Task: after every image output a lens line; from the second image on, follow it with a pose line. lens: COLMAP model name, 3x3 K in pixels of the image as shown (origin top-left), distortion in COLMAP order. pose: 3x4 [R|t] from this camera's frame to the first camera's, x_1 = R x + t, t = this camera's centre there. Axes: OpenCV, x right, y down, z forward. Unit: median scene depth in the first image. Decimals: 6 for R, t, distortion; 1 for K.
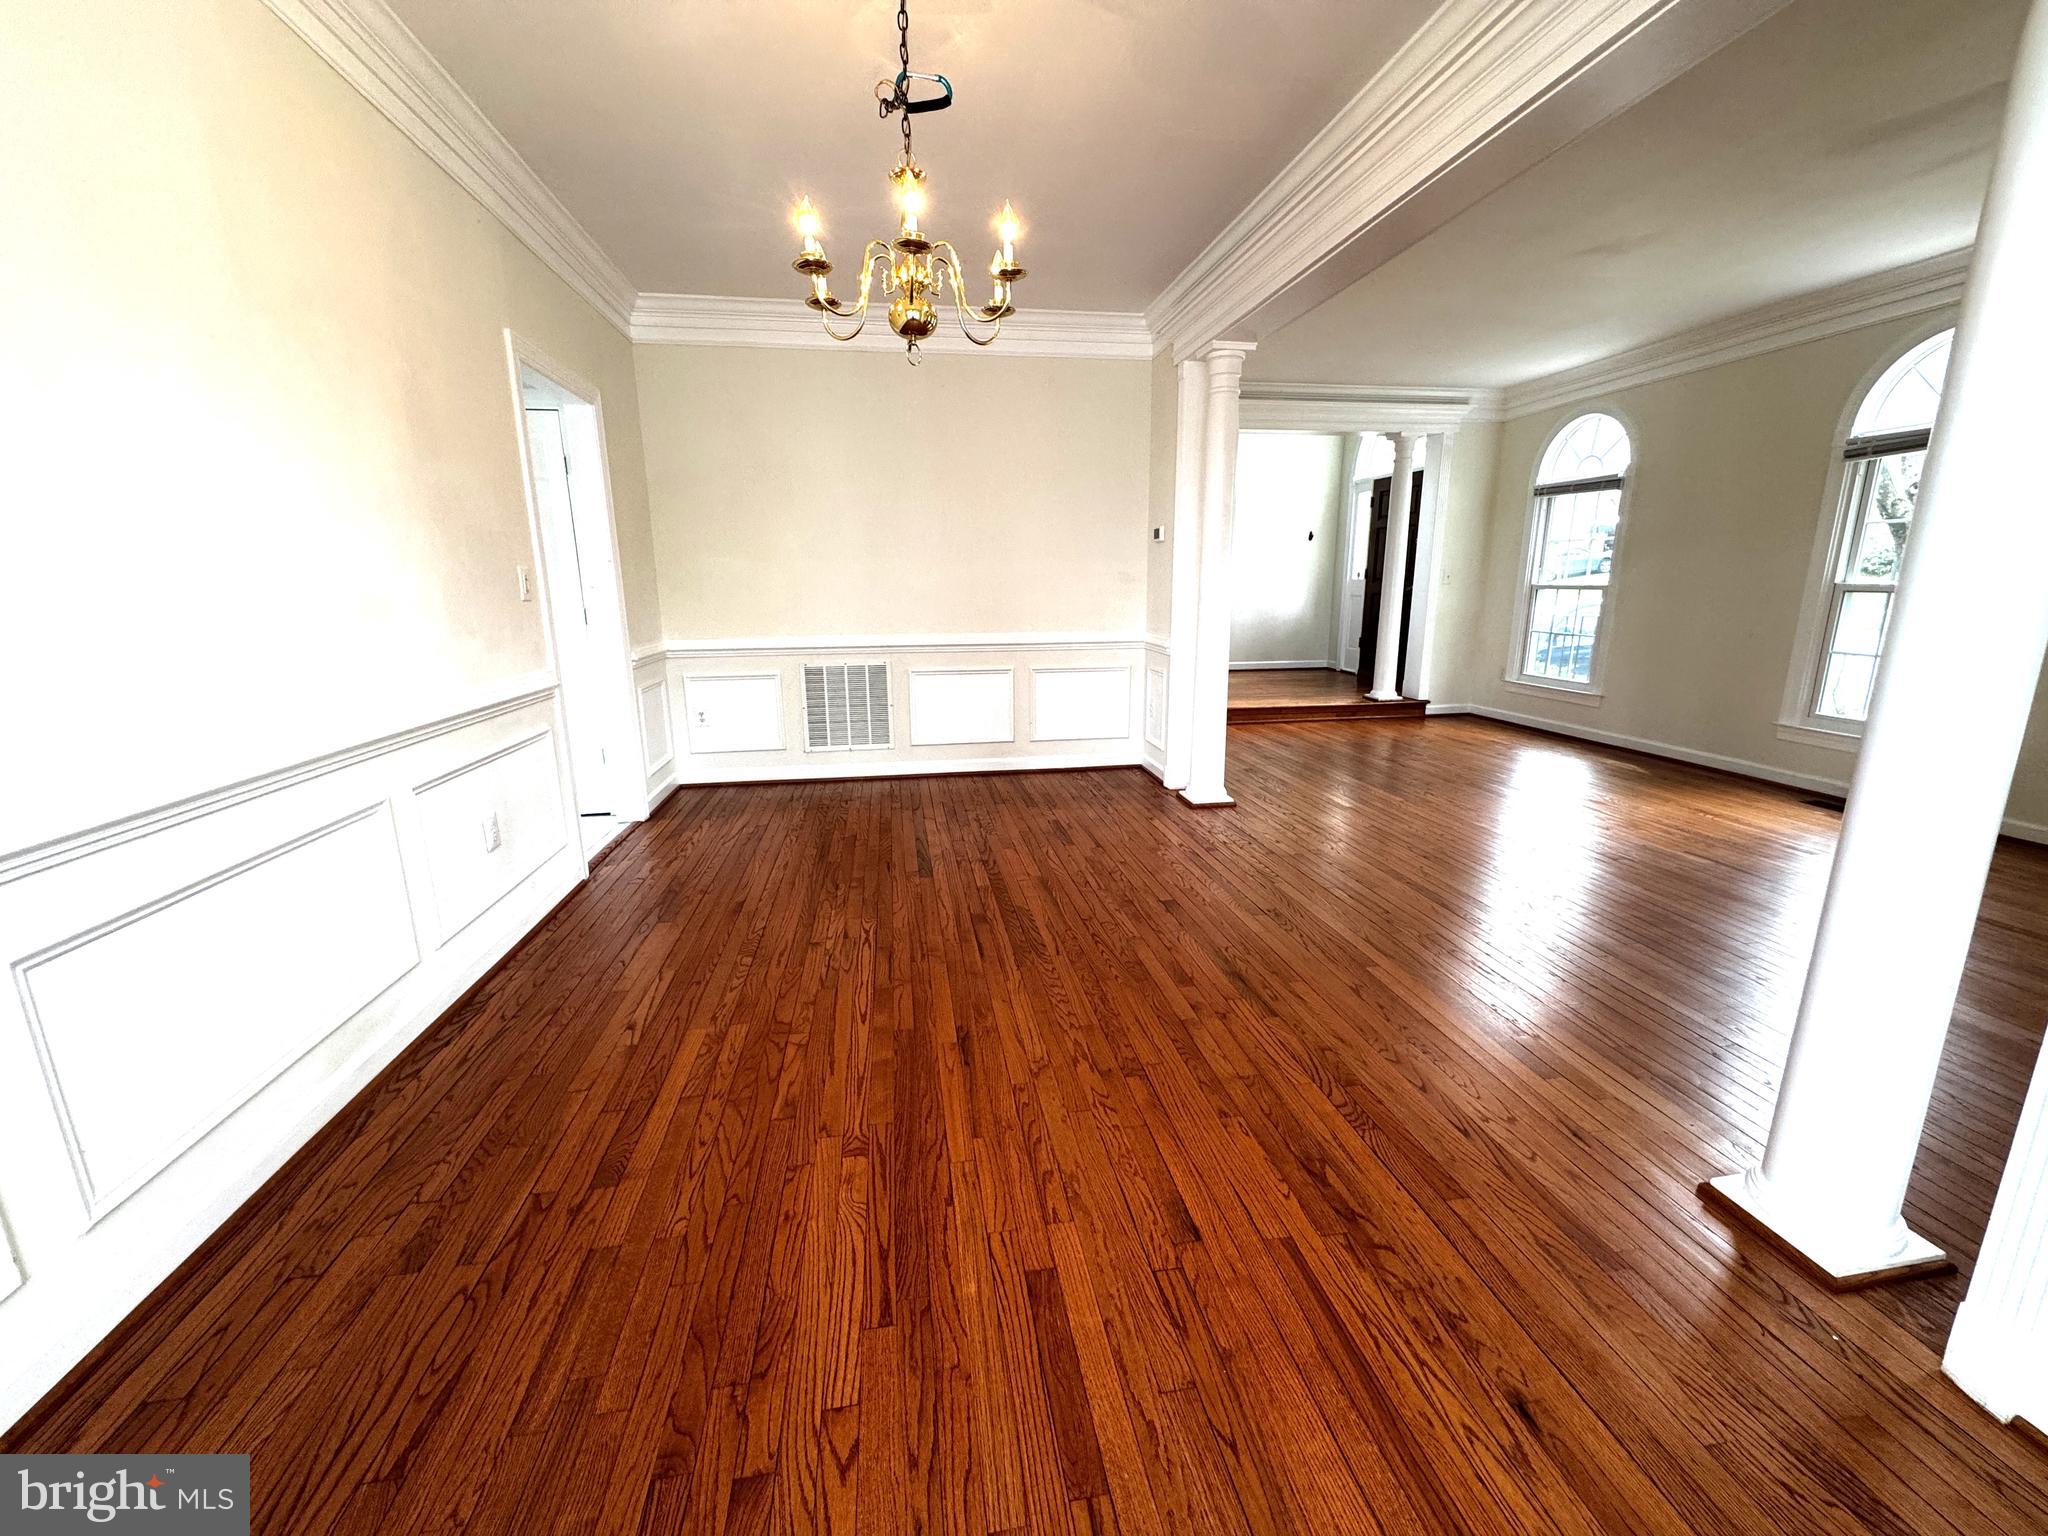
lens RADIAL K [[814.4, 0, 1024.5], [0, 814.4, 765.4], [0, 0, 1]] dist [-0.002458, 0.000480]
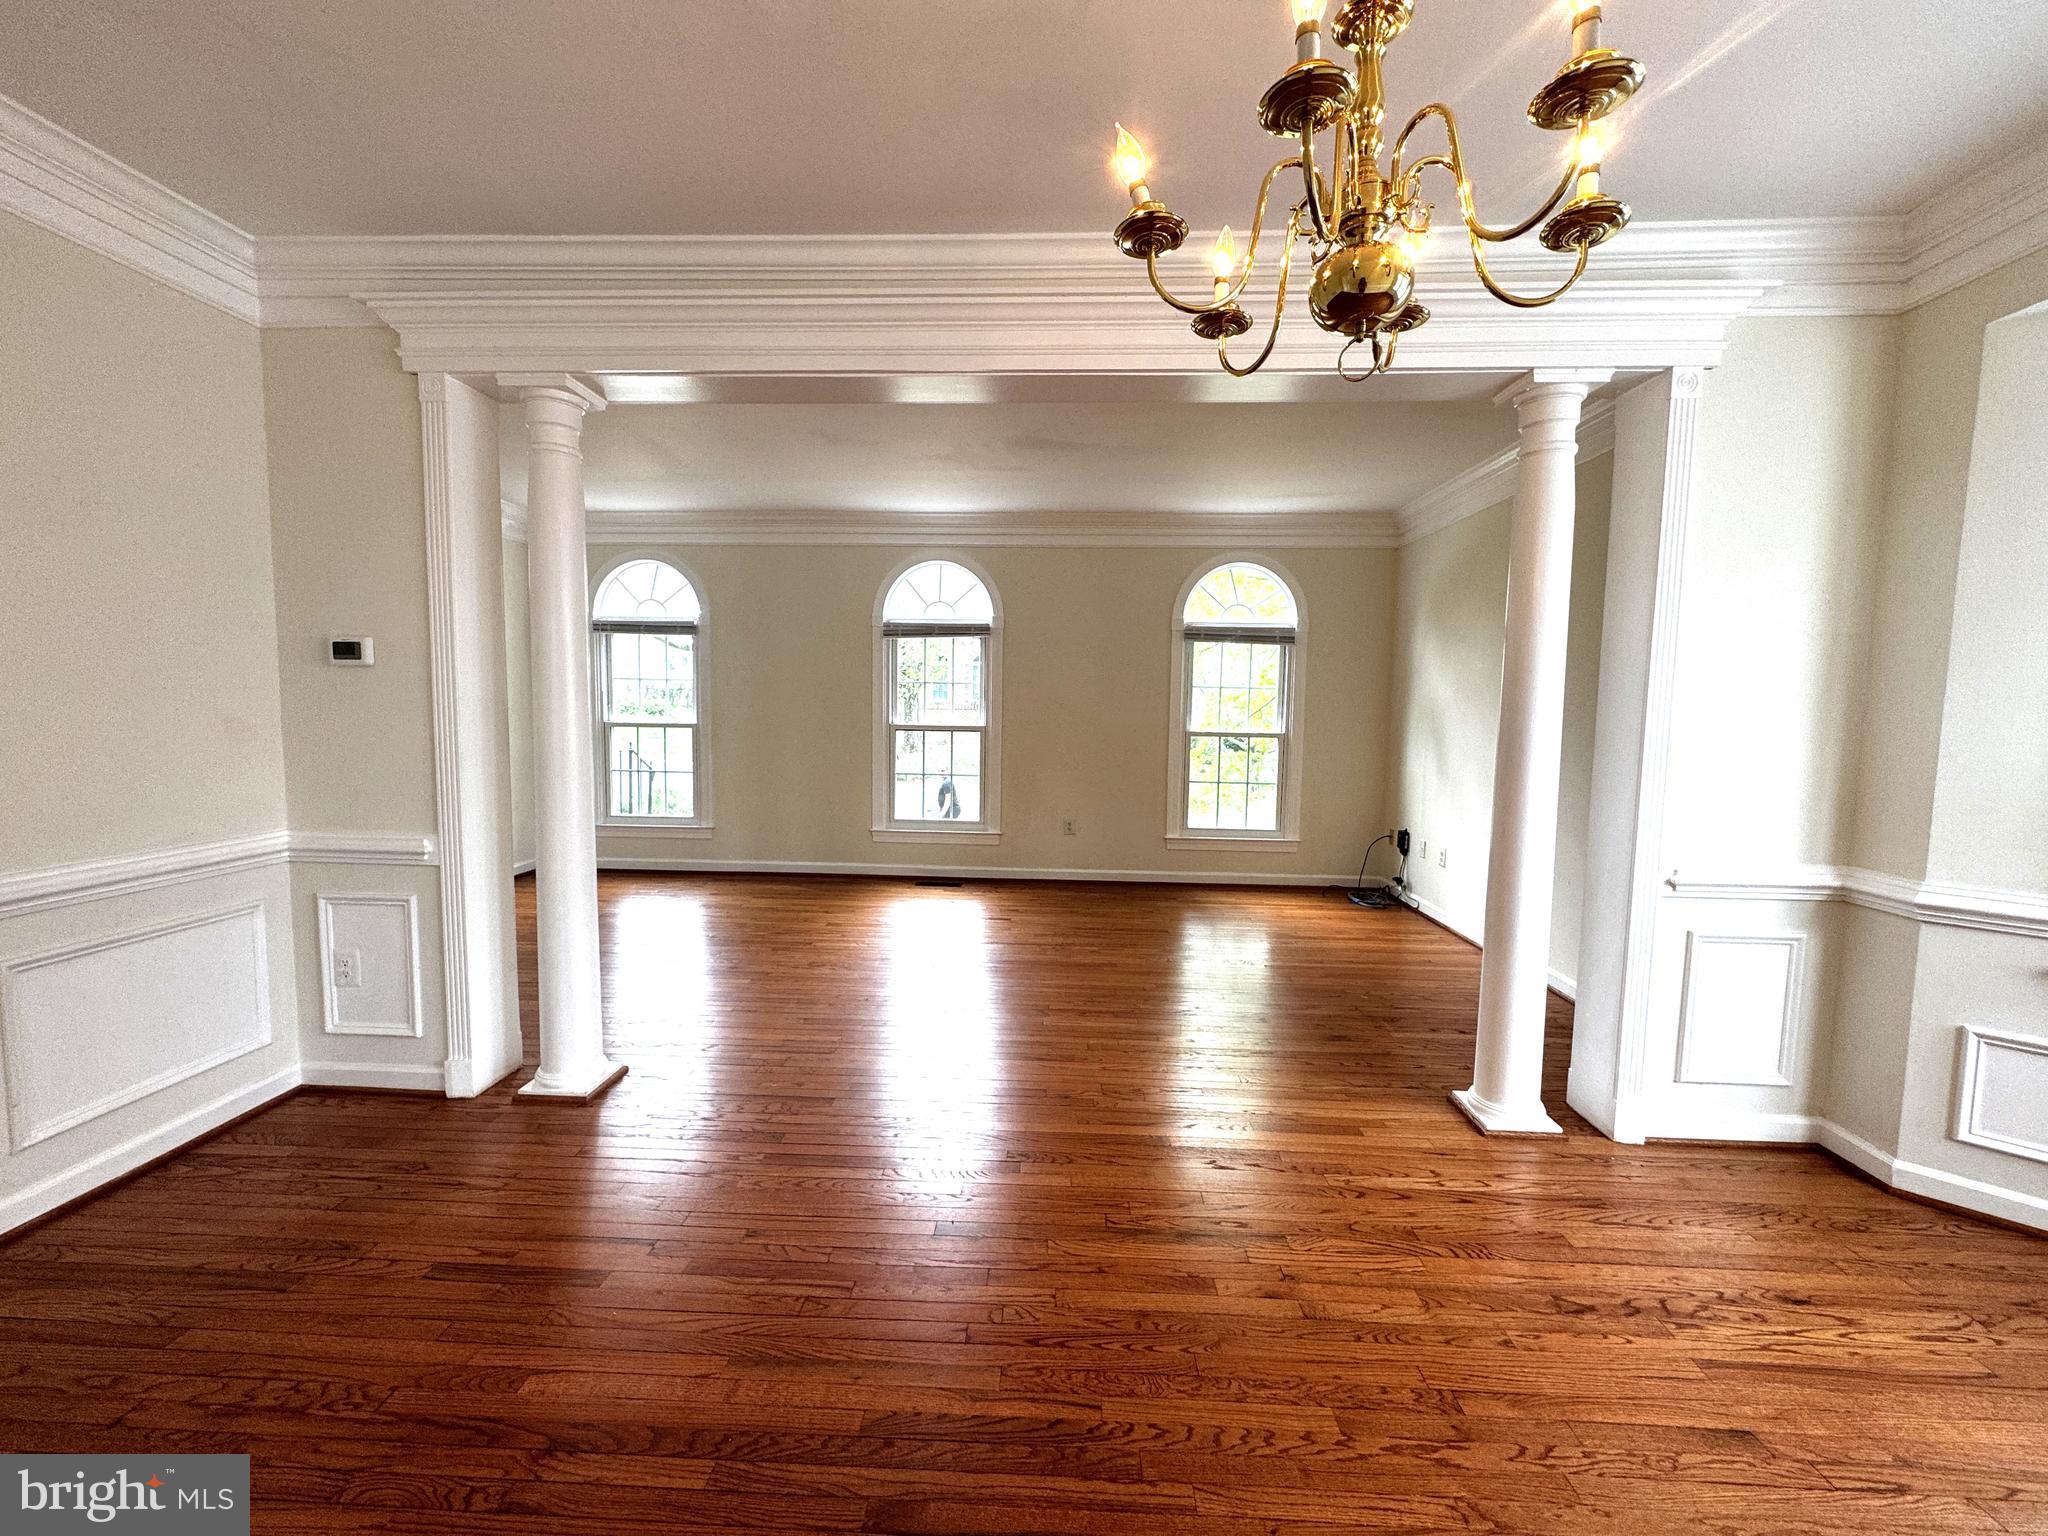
lens RADIAL K [[814.4, 0, 1025.3], [0, 814.4, 771.2], [0, 0, 1]] dist [-0.002458, 0.000480]
pose [[0.207386, -0.072489, 0.975570, -0.429347], [0.204314, 0.978468, 0.029271, -0.203050], [-0.956685, 0.193252, 0.217731, 0.724394]]
